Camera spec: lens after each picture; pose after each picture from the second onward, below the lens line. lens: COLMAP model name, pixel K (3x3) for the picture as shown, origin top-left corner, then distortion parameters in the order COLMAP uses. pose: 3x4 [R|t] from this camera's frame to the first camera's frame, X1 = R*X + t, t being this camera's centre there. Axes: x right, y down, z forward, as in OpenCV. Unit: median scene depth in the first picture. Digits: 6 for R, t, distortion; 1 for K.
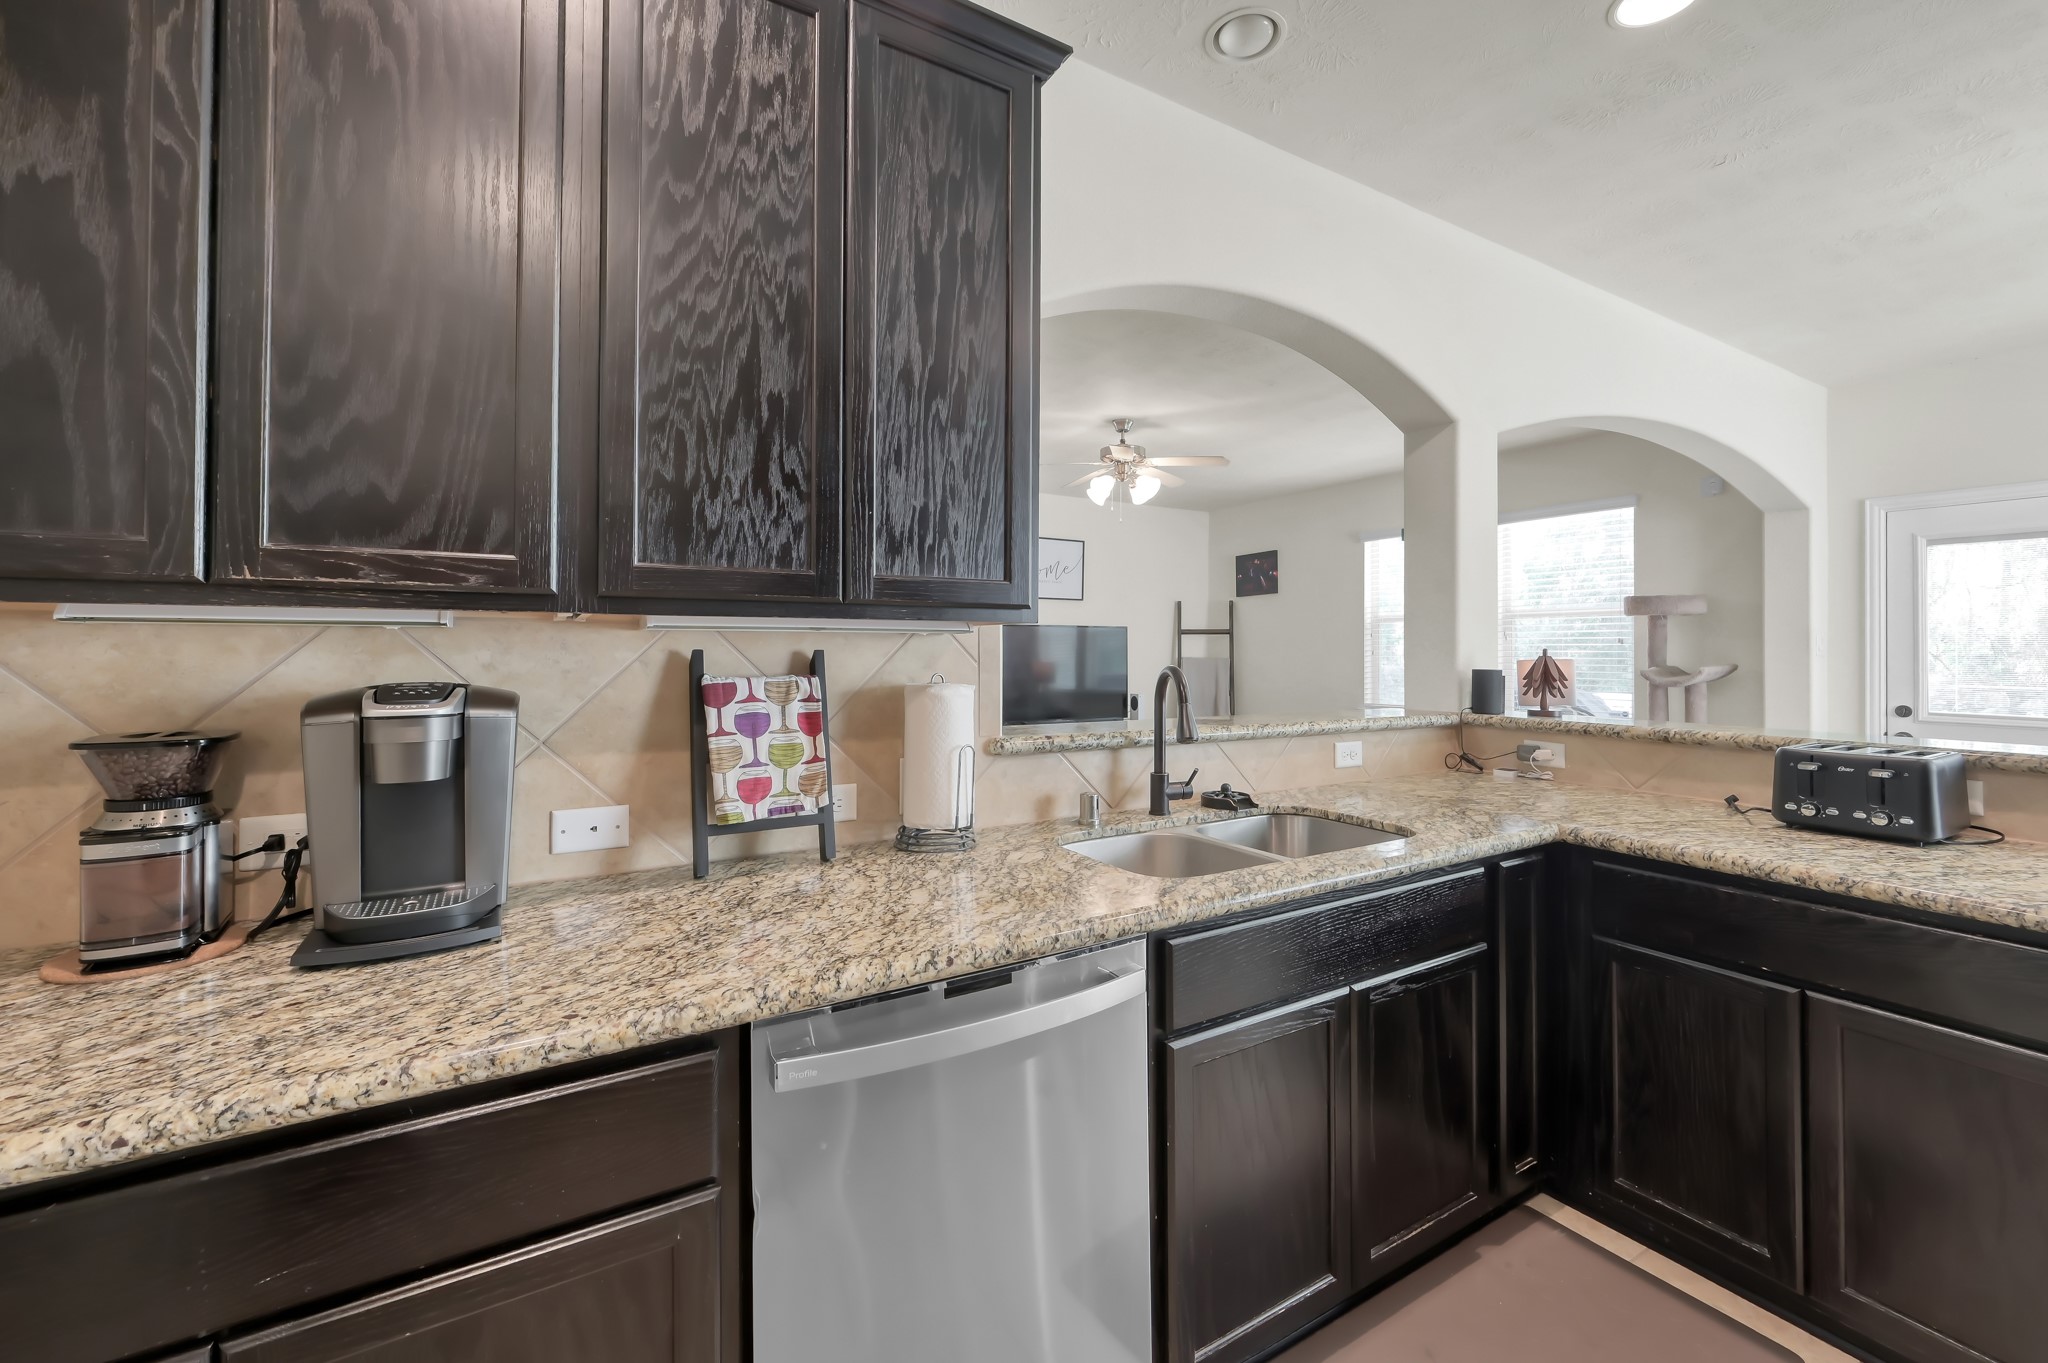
lens RADIAL K [[816.9, 0, 1031.0], [0, 816.9, 643.1], [0, 0, 1]] dist [-0.002580, 0.000217]
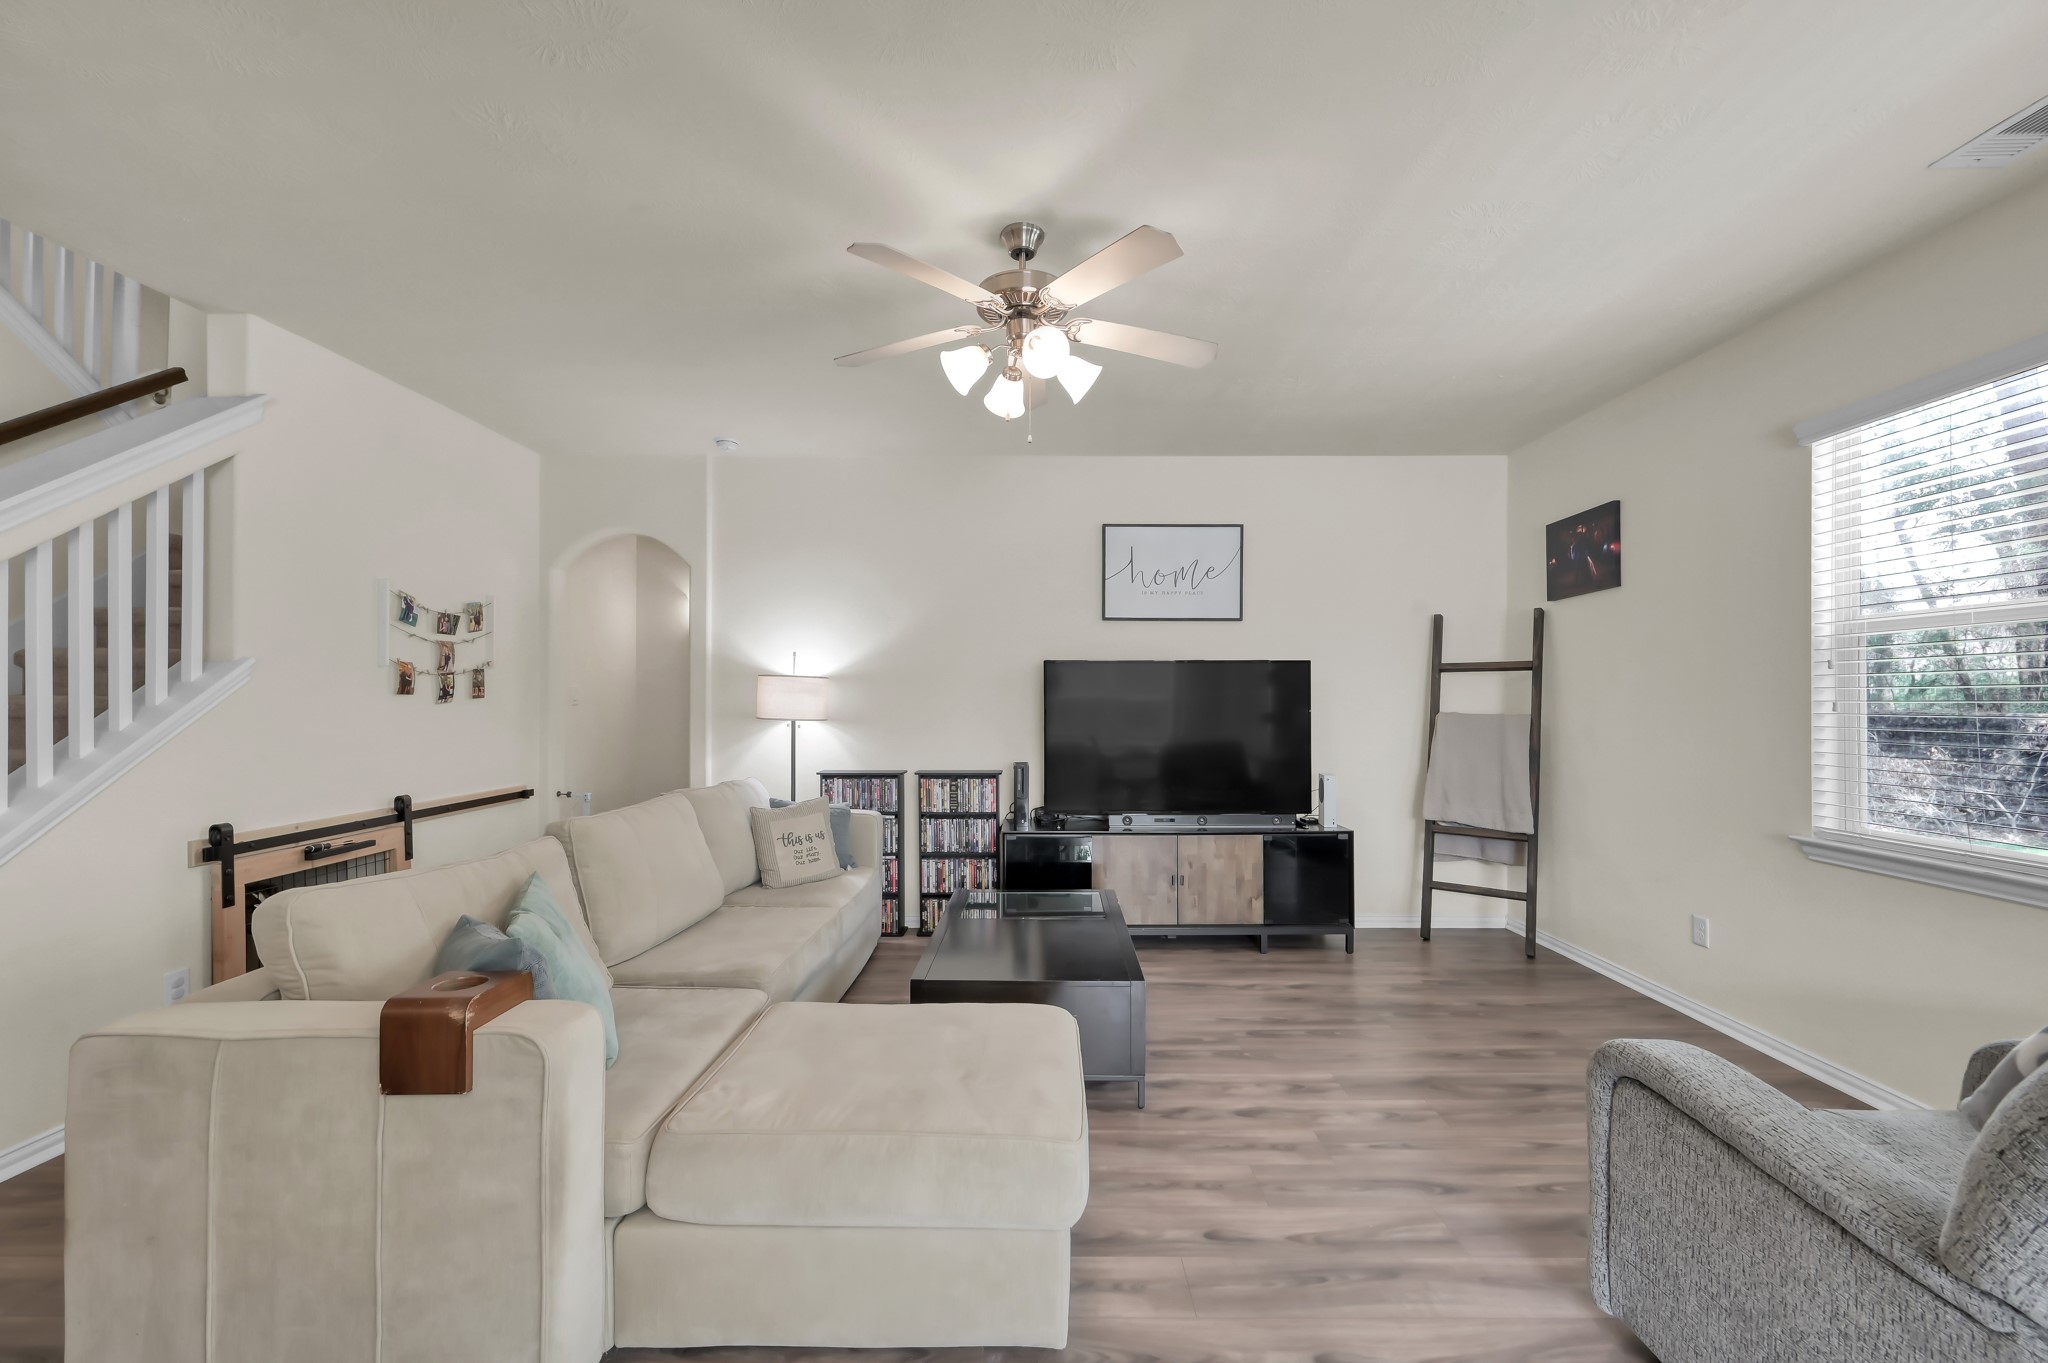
lens RADIAL K [[816.9, 0, 1050.6], [0, 816.9, 693.8], [0, 0, 1]] dist [-0.002580, 0.000217]
pose [[0.866878, -0.007246, -0.498467, 0.917516], [0.008259, 0.999966, -0.000173, 0.008655], [0.498451, -0.003967, 0.866909, 1.452729]]
